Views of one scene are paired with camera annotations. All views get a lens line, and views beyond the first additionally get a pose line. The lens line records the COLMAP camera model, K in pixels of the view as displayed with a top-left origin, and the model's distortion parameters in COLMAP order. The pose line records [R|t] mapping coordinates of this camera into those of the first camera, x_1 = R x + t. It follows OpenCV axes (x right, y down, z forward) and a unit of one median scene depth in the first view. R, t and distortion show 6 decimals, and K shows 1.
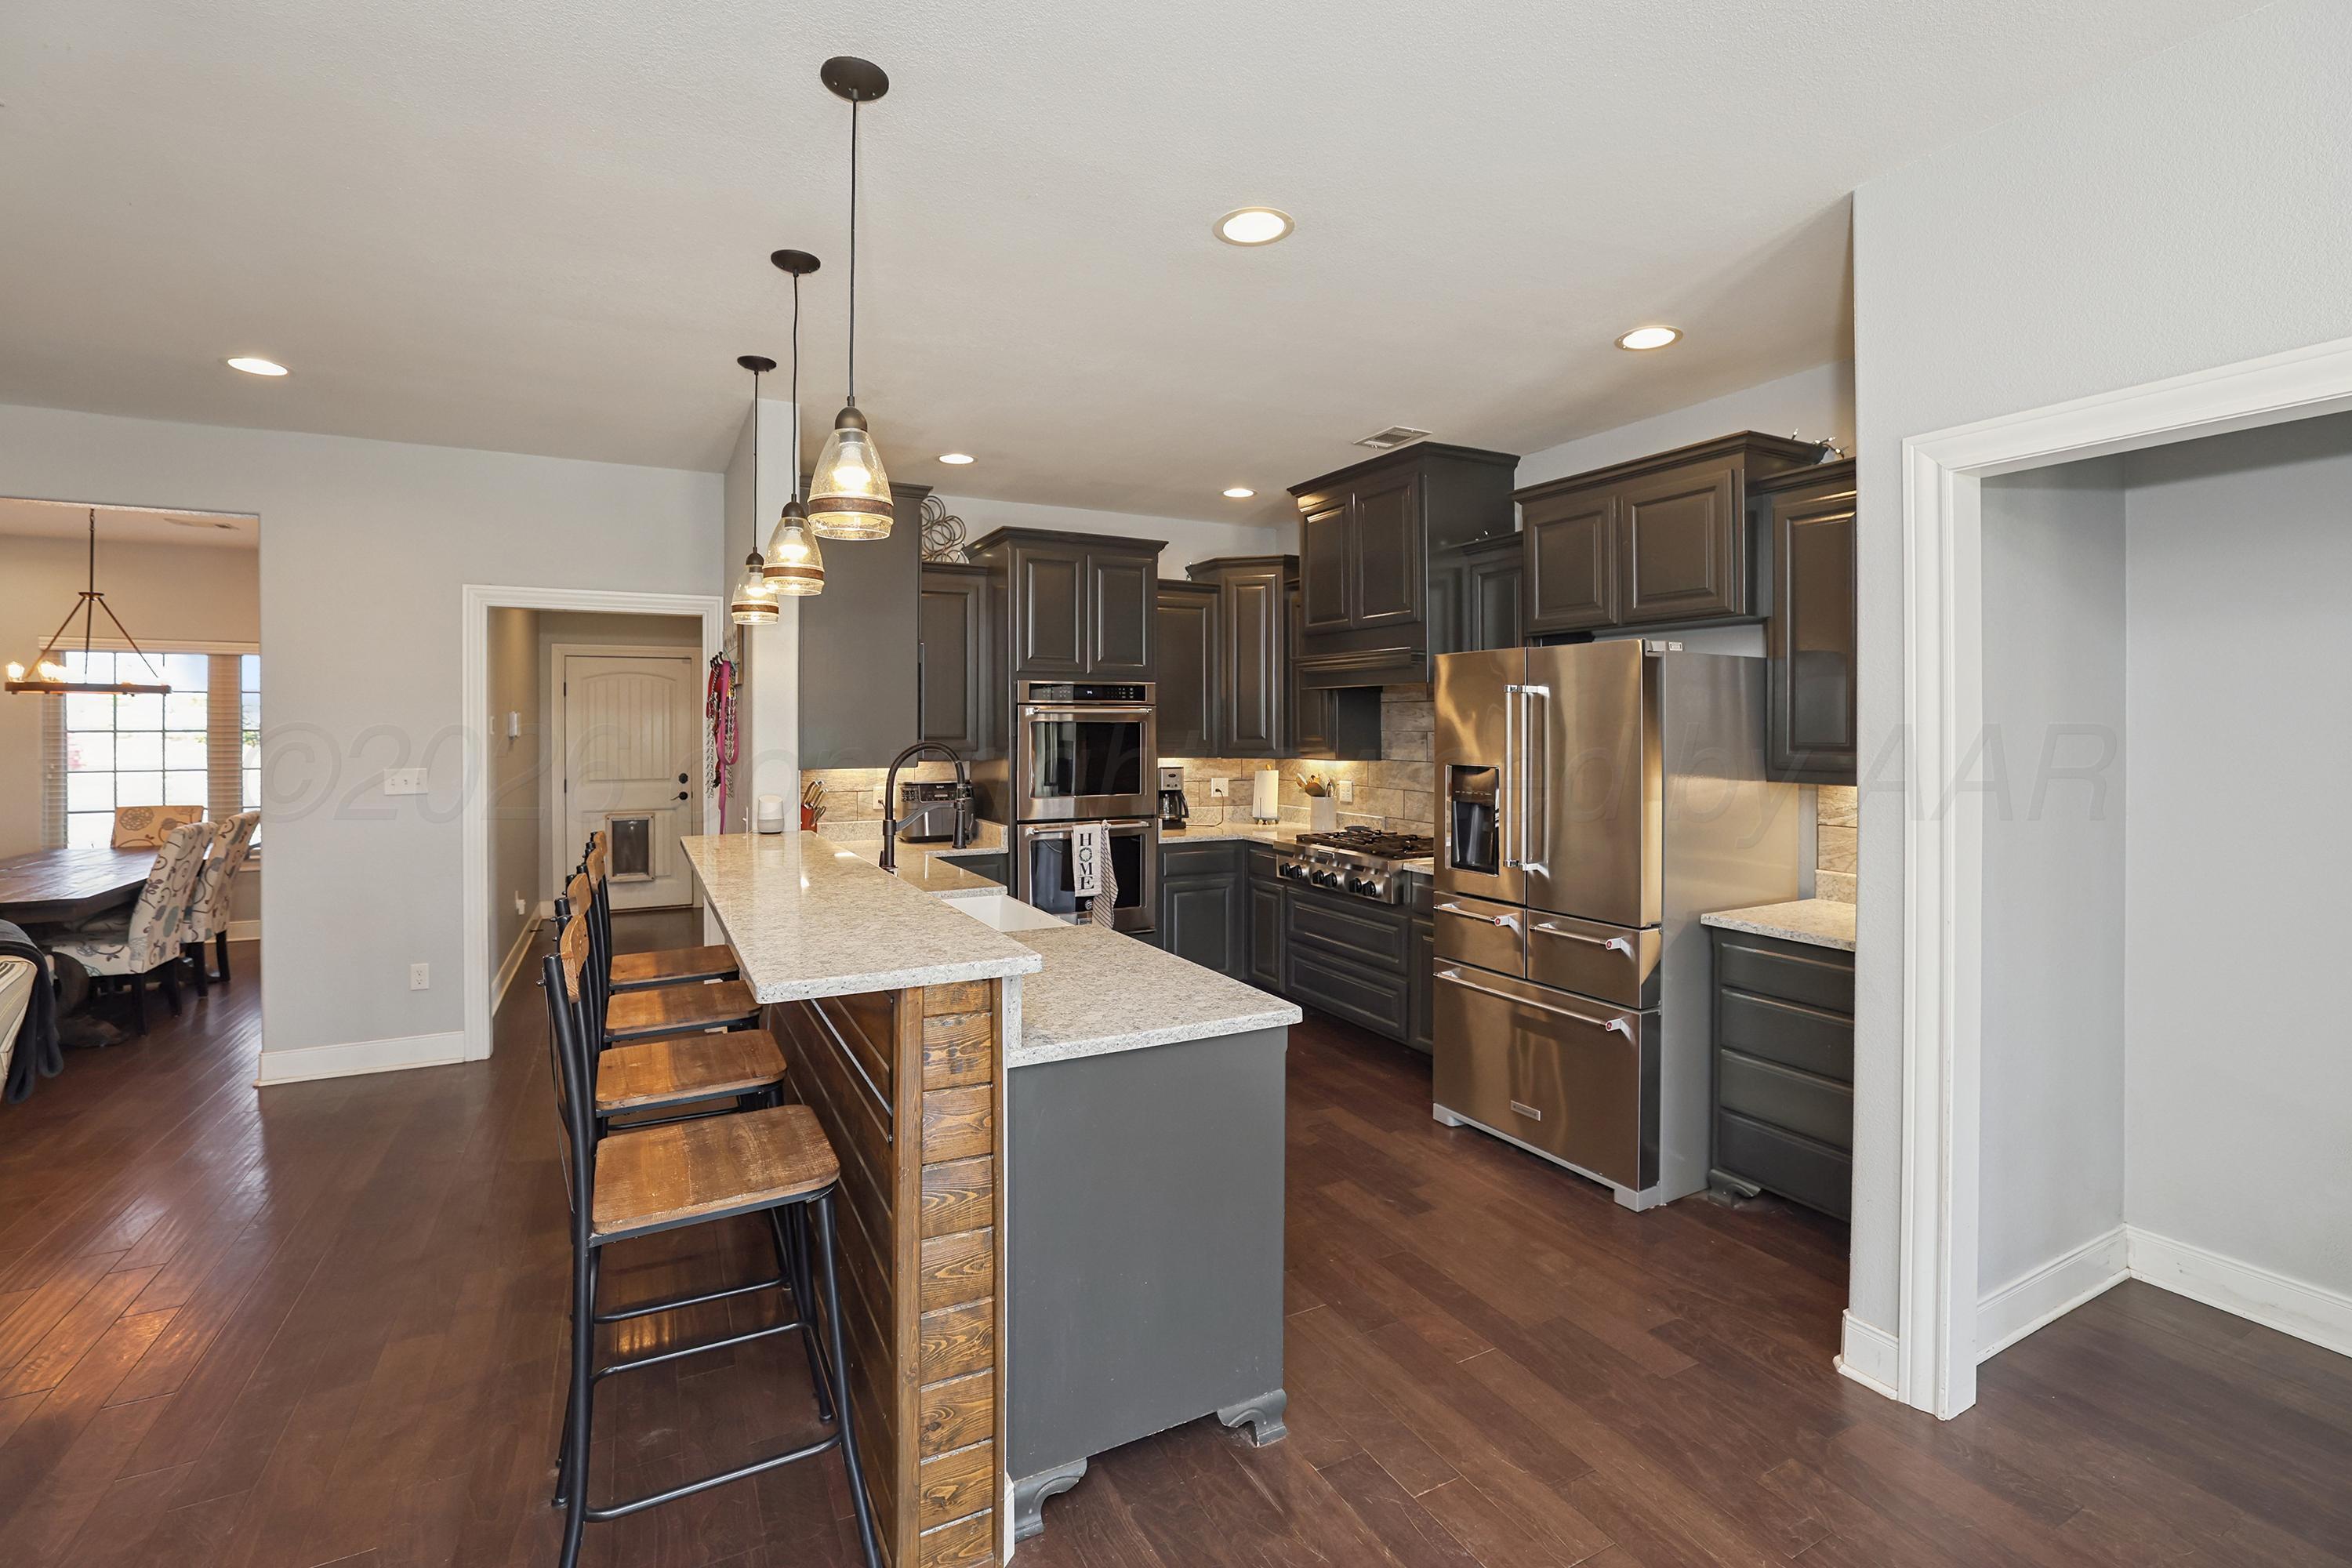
lens RADIAL K [[1025.5, 0, 1158.7], [0, 1025.5, 727.2], [0, 0, 1]] dist [-0.011408, 0.003359]
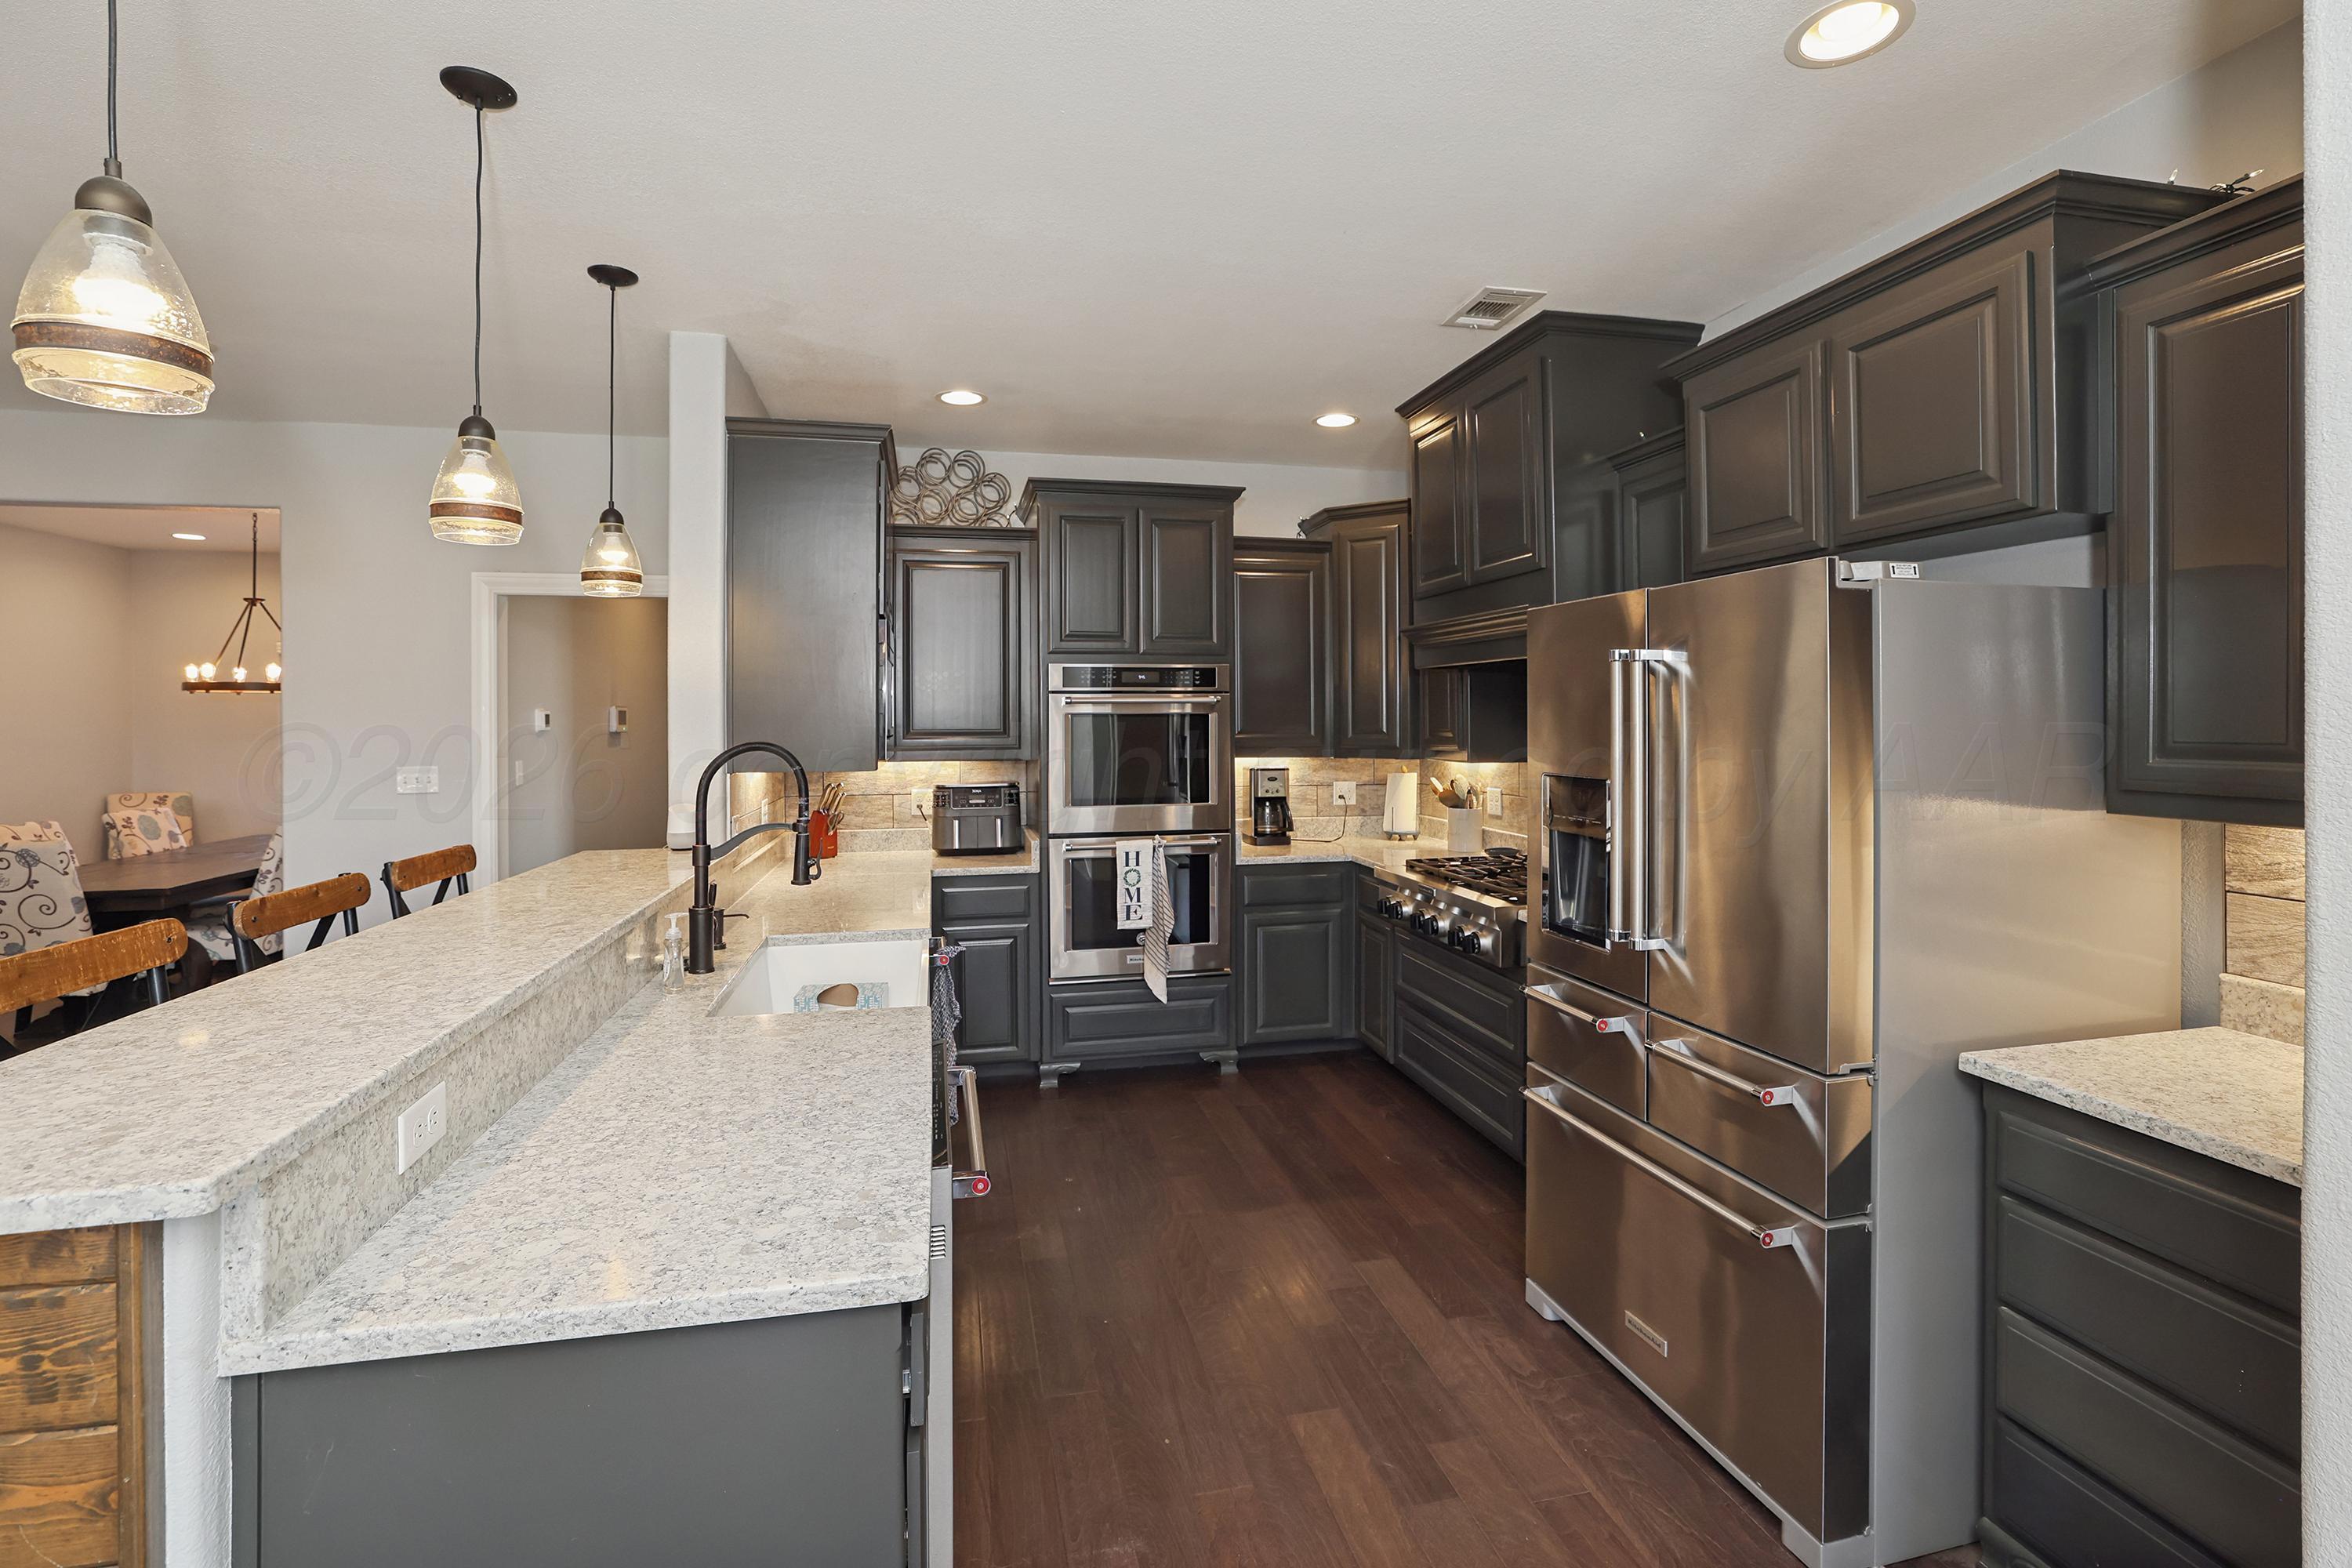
lens RADIAL K [[1025.5, 0, 1158.0], [0, 1025.5, 721.4], [0, 0, 1]] dist [-0.011408, 0.003359]
pose [[0.966073, -0.005061, -0.258219, 0.210313], [0.005358, 0.999986, 0.000450, 0.000878], [0.258213, -0.001818, 0.966086, 0.293044]]
